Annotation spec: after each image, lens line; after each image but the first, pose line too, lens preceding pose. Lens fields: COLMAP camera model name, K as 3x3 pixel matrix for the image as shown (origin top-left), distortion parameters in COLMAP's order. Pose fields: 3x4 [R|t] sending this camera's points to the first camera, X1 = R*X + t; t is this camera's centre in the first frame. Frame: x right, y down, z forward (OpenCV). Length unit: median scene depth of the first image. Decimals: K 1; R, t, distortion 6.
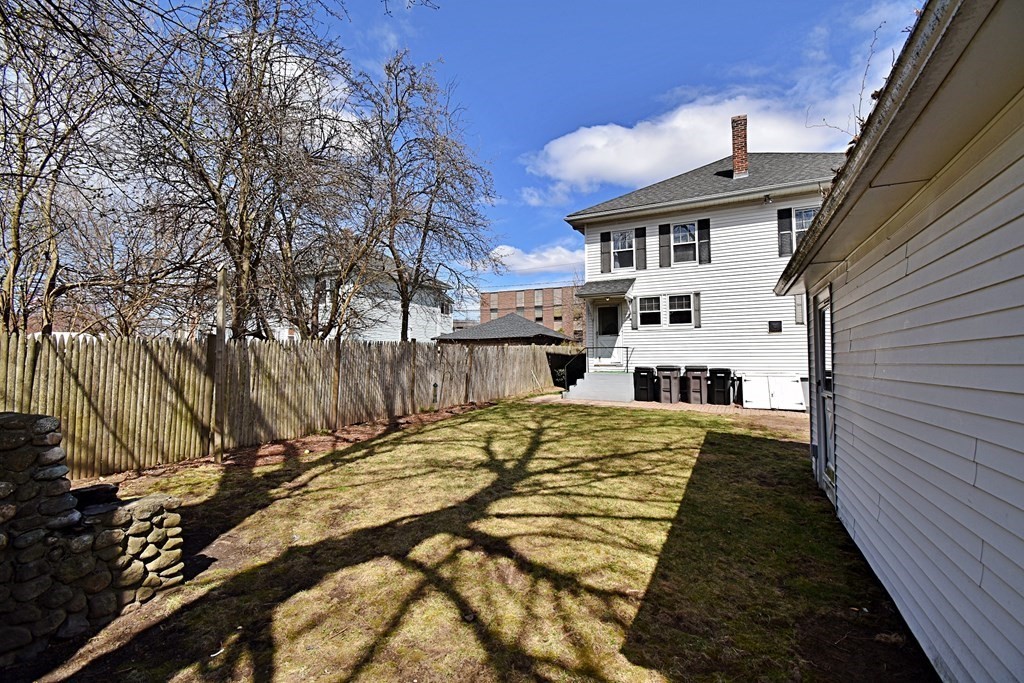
lens RADIAL K [[451.9, 0, 515.1], [0, 451.9, 340.8], [0, 0, 1]] dist [0.003601, 0.000001]
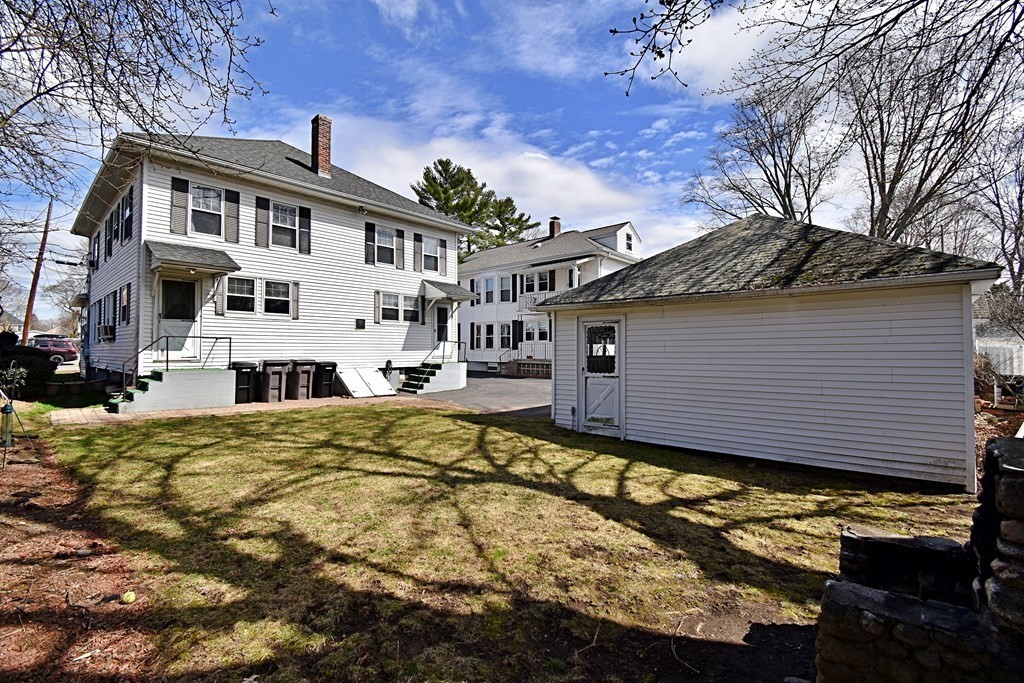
lens RADIAL K [[451.9, 0, 514.5], [0, 451.9, 337.5], [0, 0, 1]] dist [0.003601, 0.000001]
pose [[0.272418, 0.032371, 0.961634, -0.499106], [-0.043344, 0.998832, -0.021345, 0.011877], [-0.961202, -0.035866, 0.273503, 0.394460]]
